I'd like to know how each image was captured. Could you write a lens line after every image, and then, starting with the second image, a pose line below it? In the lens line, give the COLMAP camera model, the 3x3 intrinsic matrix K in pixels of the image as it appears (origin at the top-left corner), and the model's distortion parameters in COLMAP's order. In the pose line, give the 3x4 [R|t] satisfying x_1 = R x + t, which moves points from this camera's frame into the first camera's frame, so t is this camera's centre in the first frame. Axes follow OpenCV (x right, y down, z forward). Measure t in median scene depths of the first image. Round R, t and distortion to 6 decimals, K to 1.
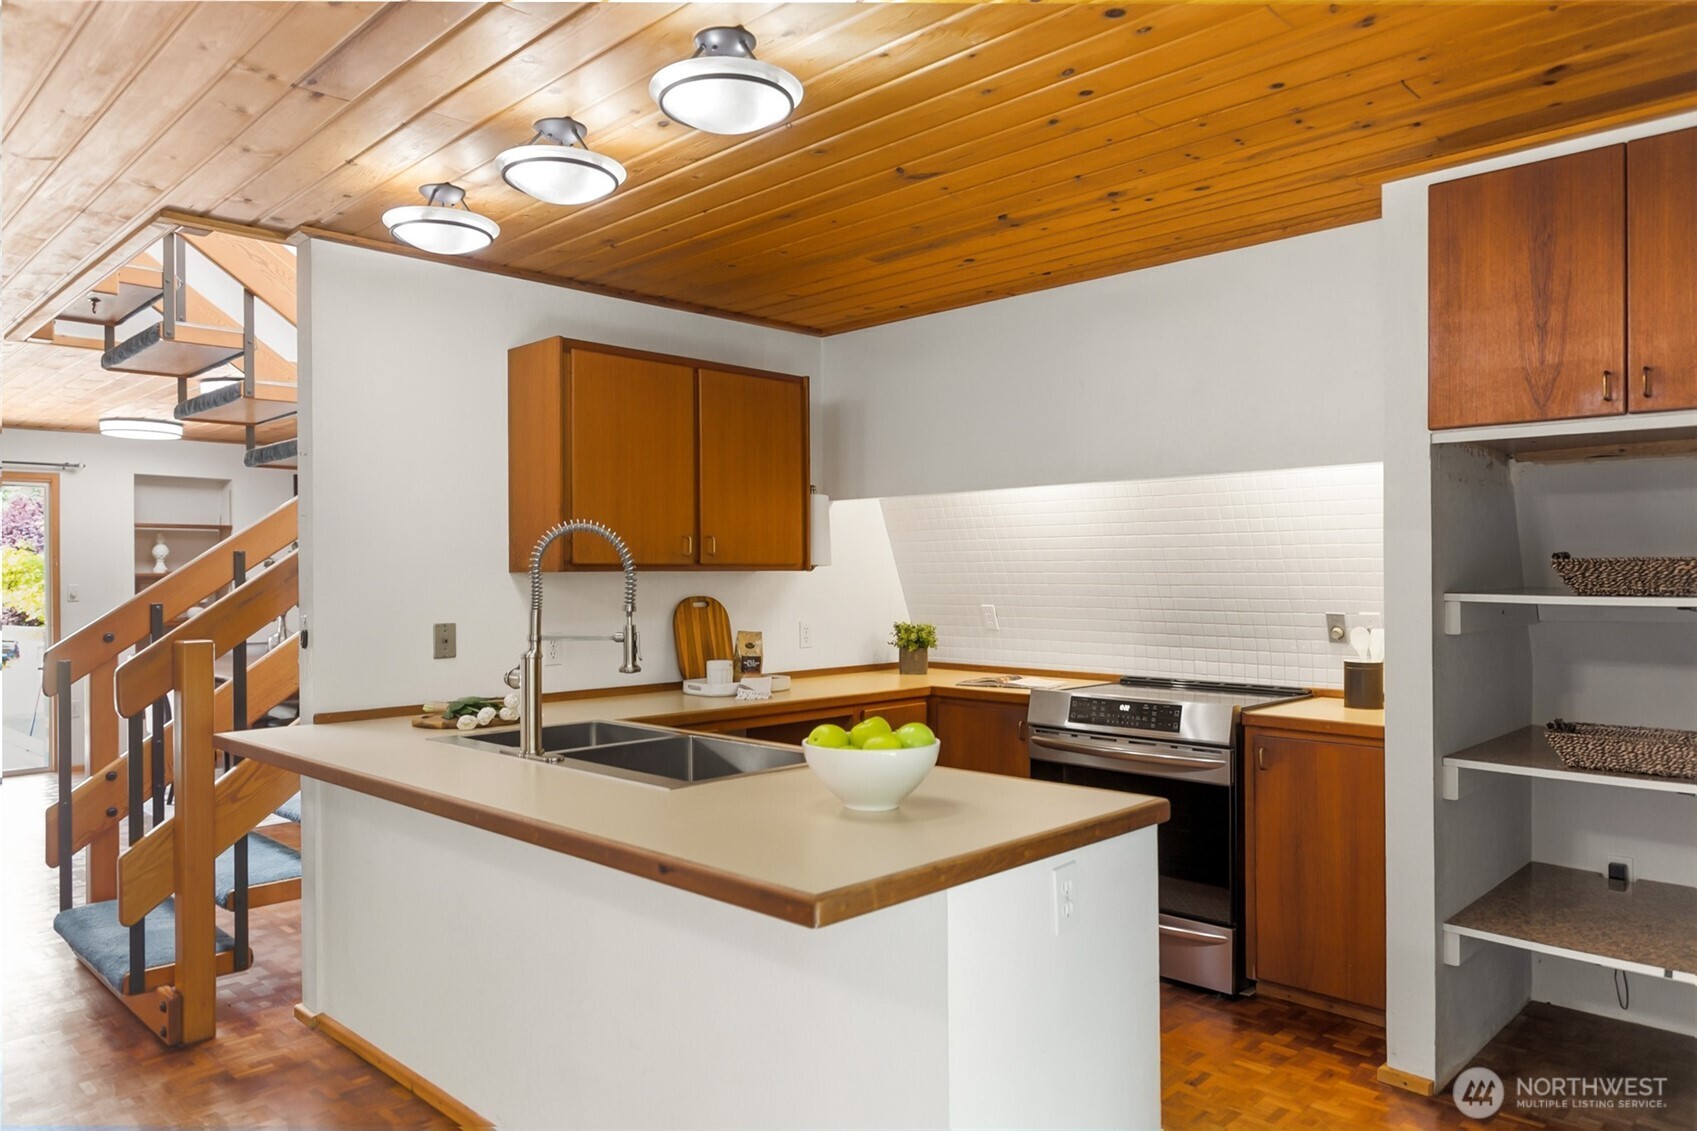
lens RADIAL K [[1137.1, 0, 859.5], [0, 1137.1, 570.0], [0, 0, 1]] dist [0.008154, -0.012389]
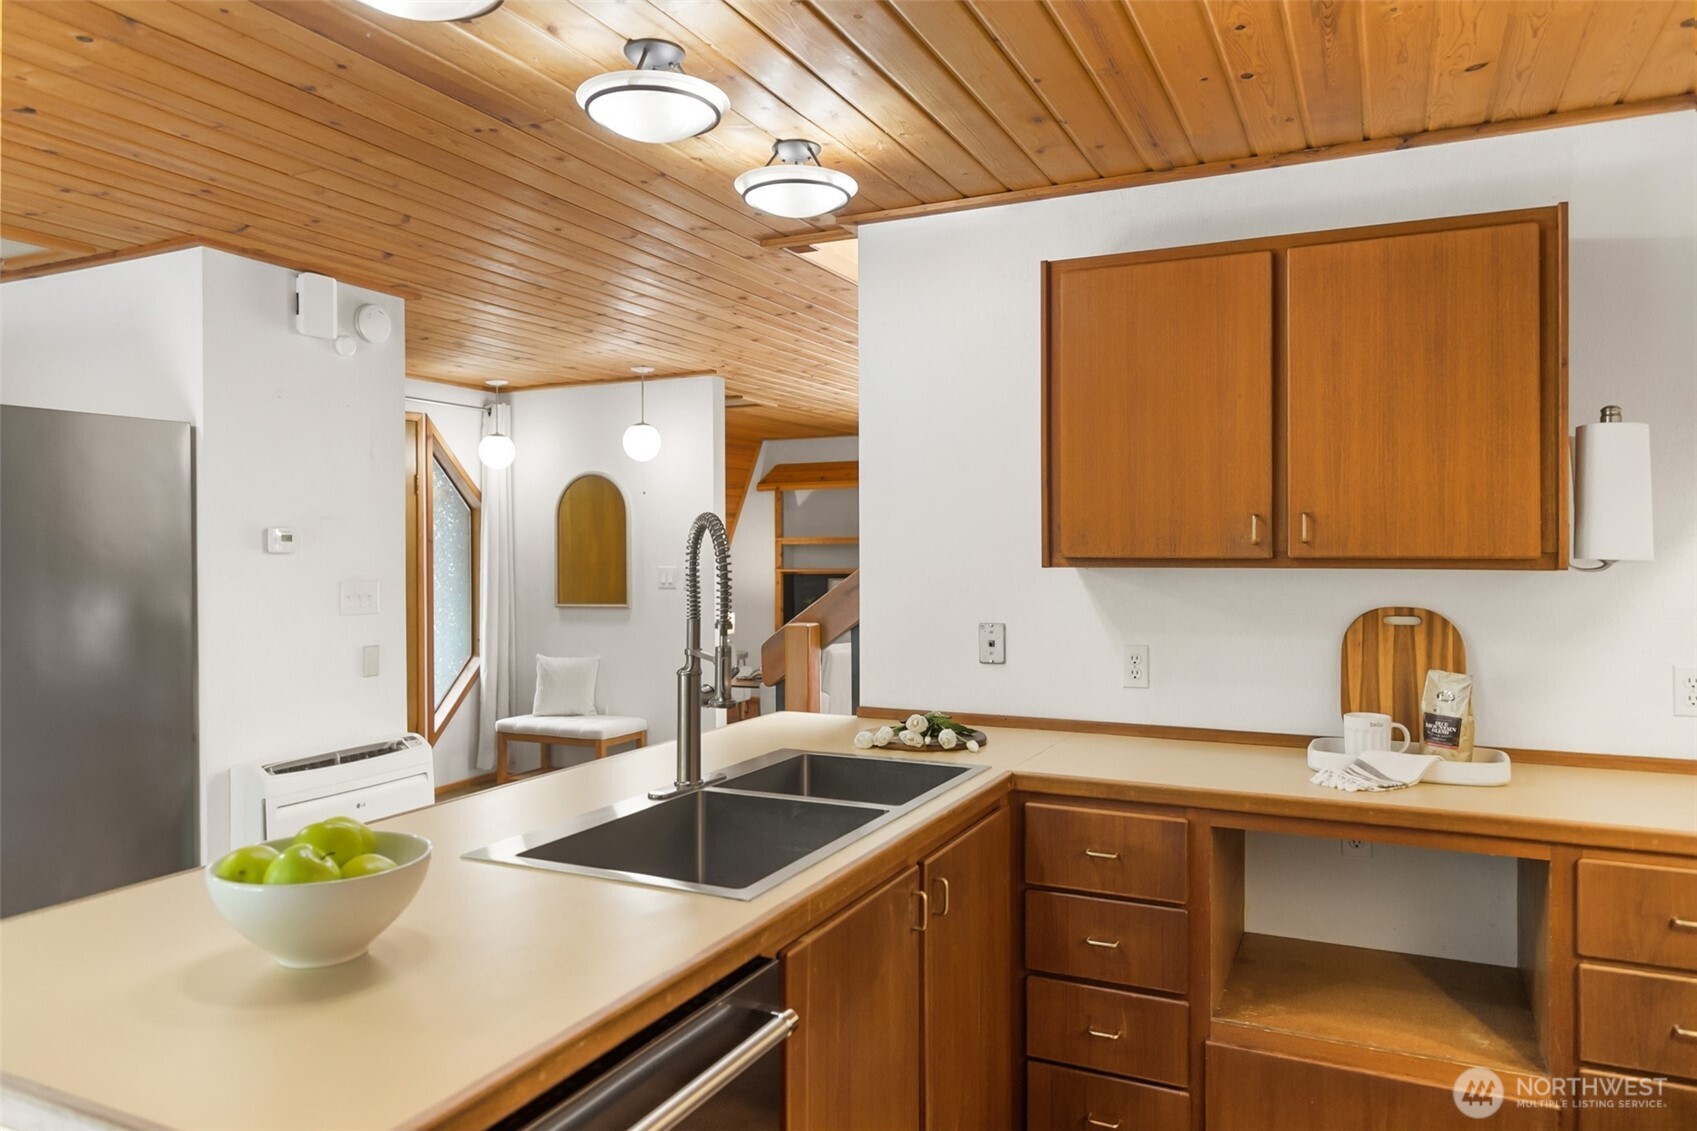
lens RADIAL K [[1137.1, 0, 841.2], [0, 1137.1, 558.1], [0, 0, 1]] dist [0.008154, -0.012389]
pose [[0.320316, 0.016746, -0.947163, 0.444426], [0.004422, 0.999806, 0.019172, -0.021562], [0.947300, -0.010329, 0.320180, 0.651878]]
